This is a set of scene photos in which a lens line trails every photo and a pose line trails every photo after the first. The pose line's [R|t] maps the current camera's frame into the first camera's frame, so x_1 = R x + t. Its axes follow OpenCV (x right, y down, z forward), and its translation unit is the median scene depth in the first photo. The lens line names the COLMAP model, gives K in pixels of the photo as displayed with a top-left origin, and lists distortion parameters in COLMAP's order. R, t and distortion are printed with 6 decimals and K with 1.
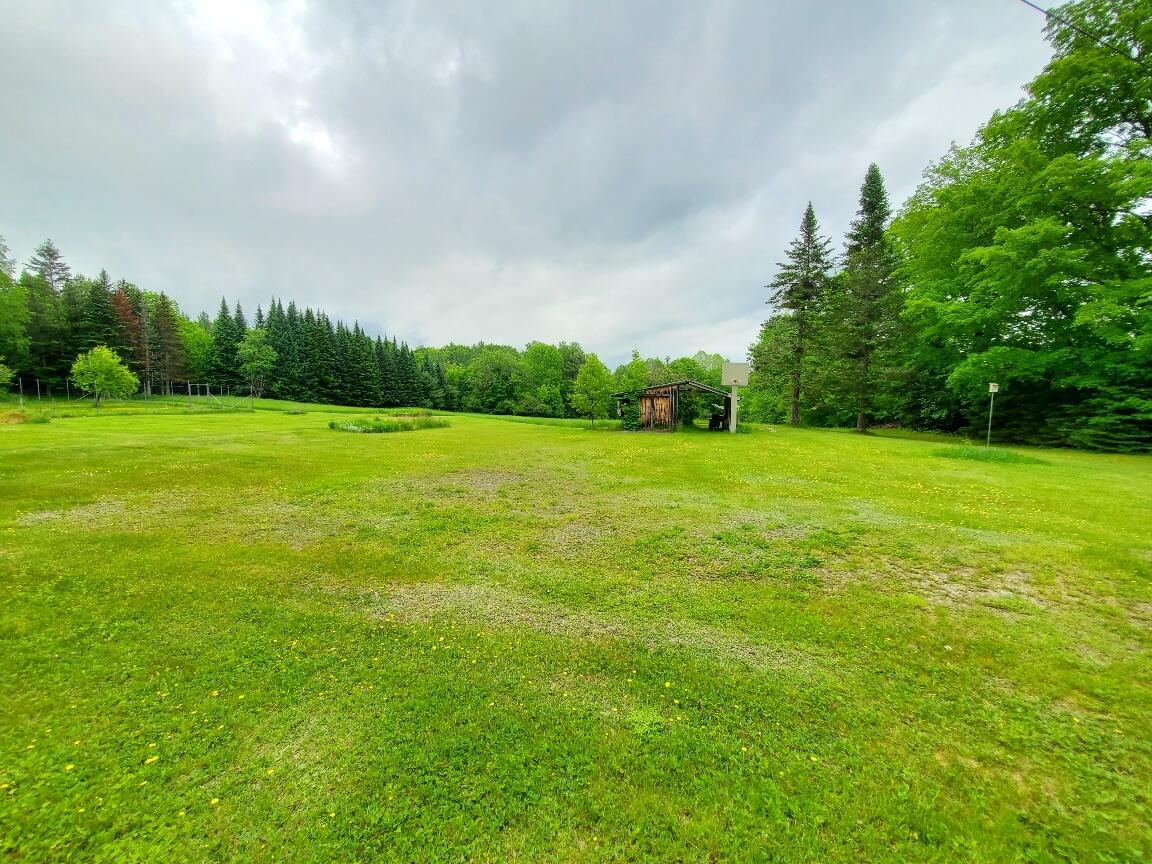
lens RADIAL K [[461.5, 0, 576.0], [0, 461.5, 432.0], [0, 0, 1]] dist [-0.001113, -0.000235]
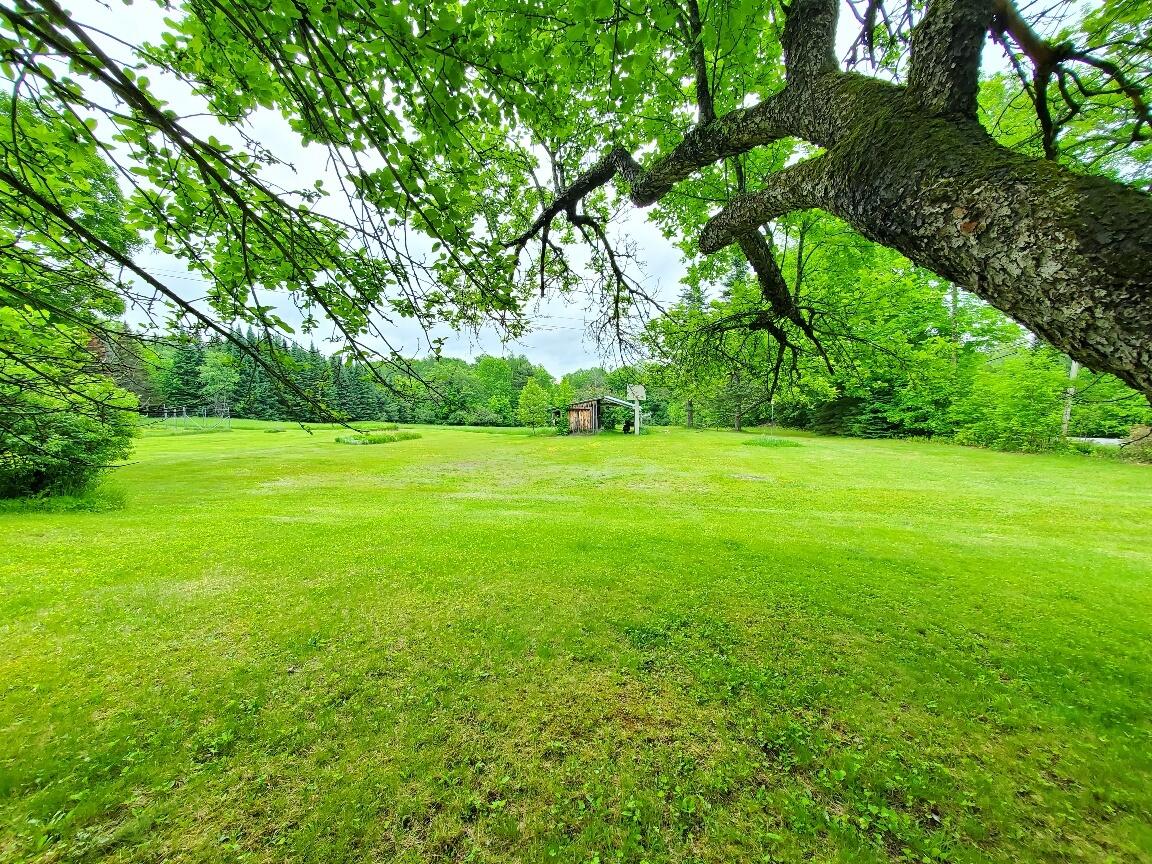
lens RADIAL K [[461.5, 0, 576.0], [0, 461.5, 432.0], [0, 0, 1]] dist [-0.001113, -0.000235]
pose [[0.993952, -0.035726, 0.103844, 0.008129], [0.037184, 0.999235, -0.012134, 0.001633], [-0.103331, 0.015922, 0.994520, -0.134901]]
